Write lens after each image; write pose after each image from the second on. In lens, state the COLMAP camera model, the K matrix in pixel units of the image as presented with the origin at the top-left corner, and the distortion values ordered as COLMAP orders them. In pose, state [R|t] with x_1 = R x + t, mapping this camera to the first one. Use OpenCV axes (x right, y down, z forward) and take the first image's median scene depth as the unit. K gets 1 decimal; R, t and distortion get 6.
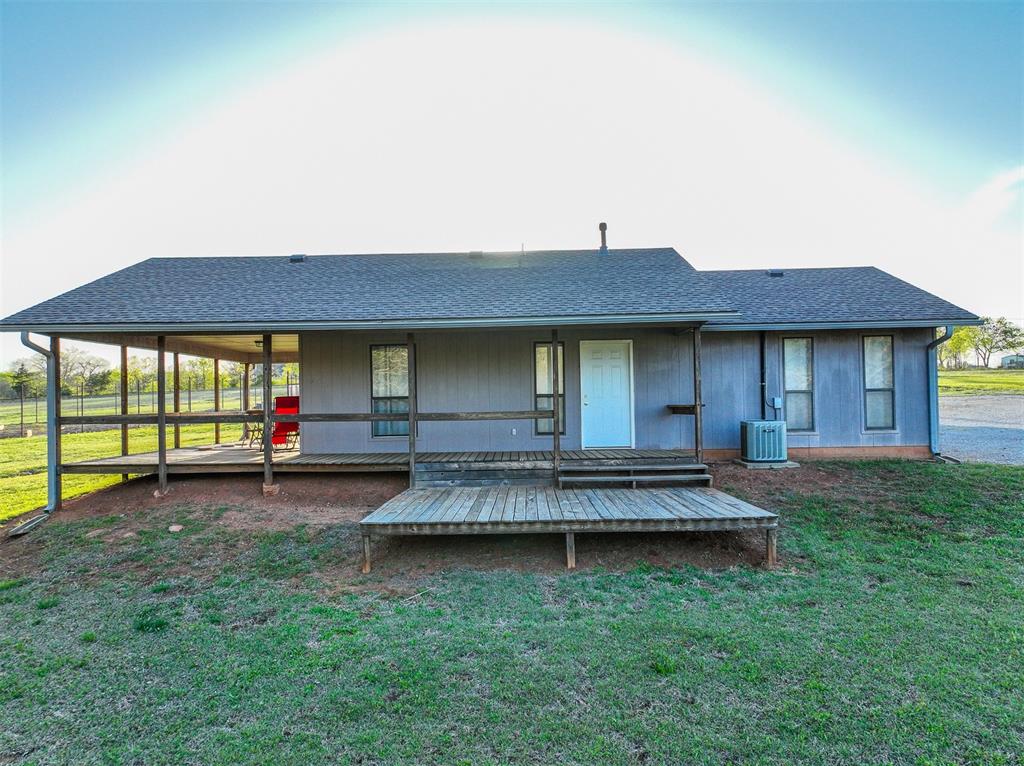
lens RADIAL K [[721.2, 0, 512.0], [0, 721.2, 383.0], [0, 0, 1]] dist [0.009249, 0.002082]
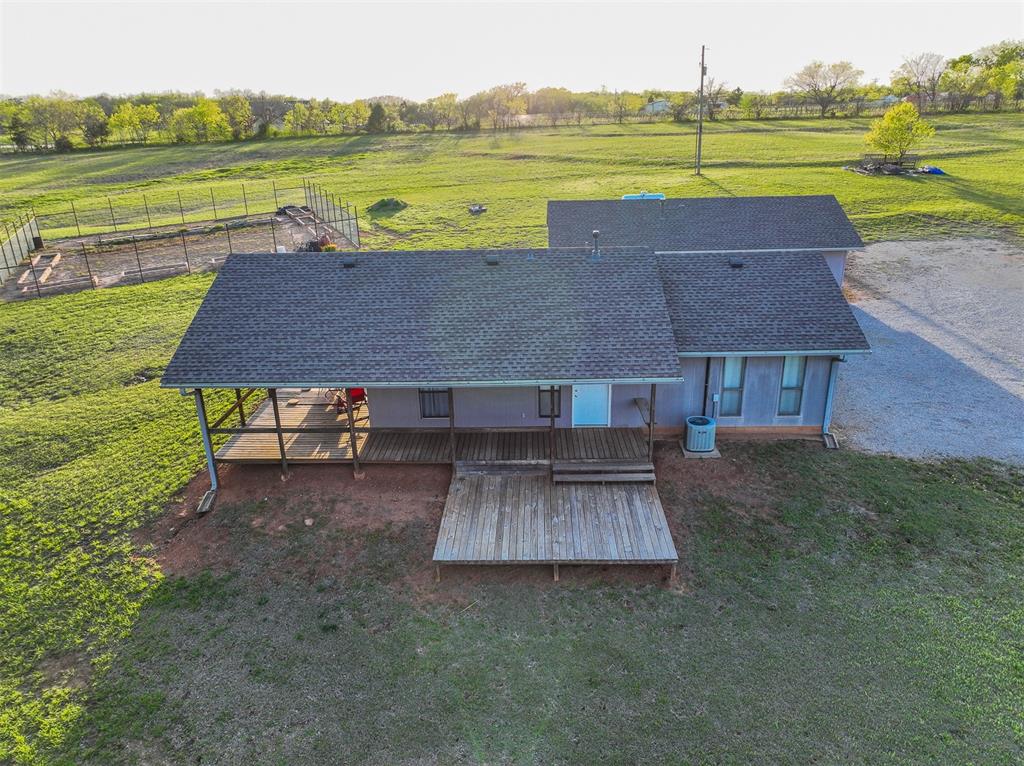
lens RADIAL K [[721.2, 0, 512.0], [0, 721.2, 383.0], [0, 0, 1]] dist [0.009249, 0.002082]
pose [[0.999924, 0.001566, -0.012227, -0.002476], [0.003046, 0.929765, 0.368142, -0.575801], [0.011945, -0.368151, 0.929689, -0.305202]]
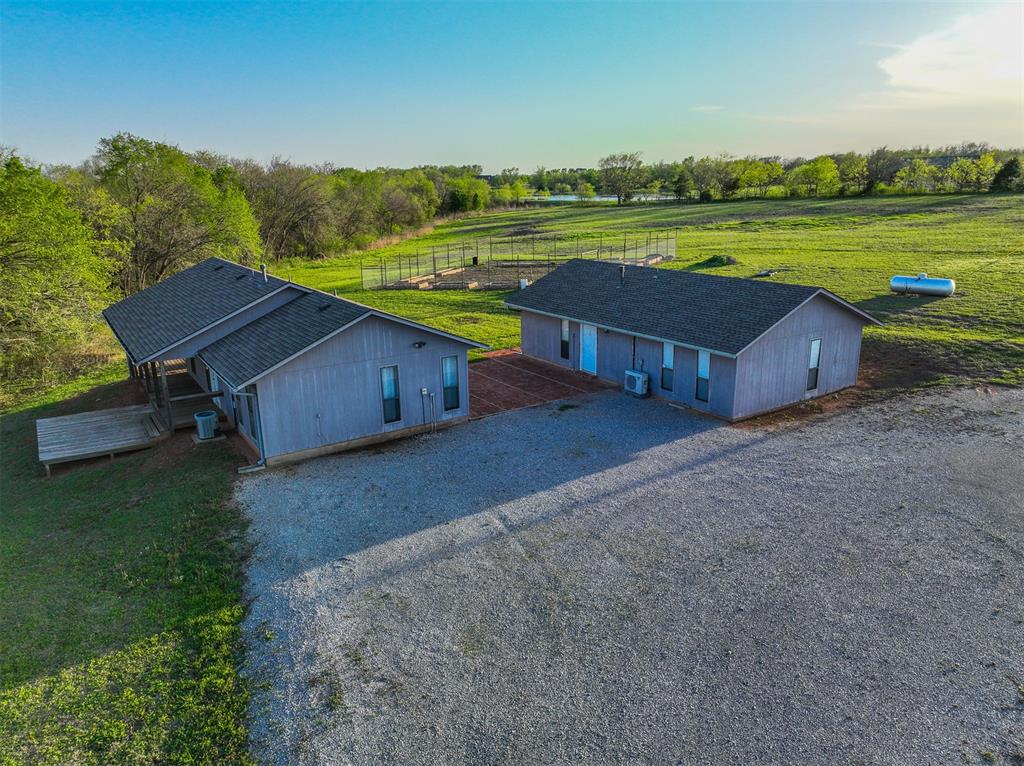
lens RADIAL K [[721.2, 0, 512.0], [0, 721.2, 383.0], [0, 0, 1]] dist [0.009249, 0.002082]
pose [[0.561145, 0.232283, -0.794457, 2.247776], [0.018353, 0.956088, 0.292504, -0.563556], [0.827514, -0.178718, 0.532241, 0.715082]]
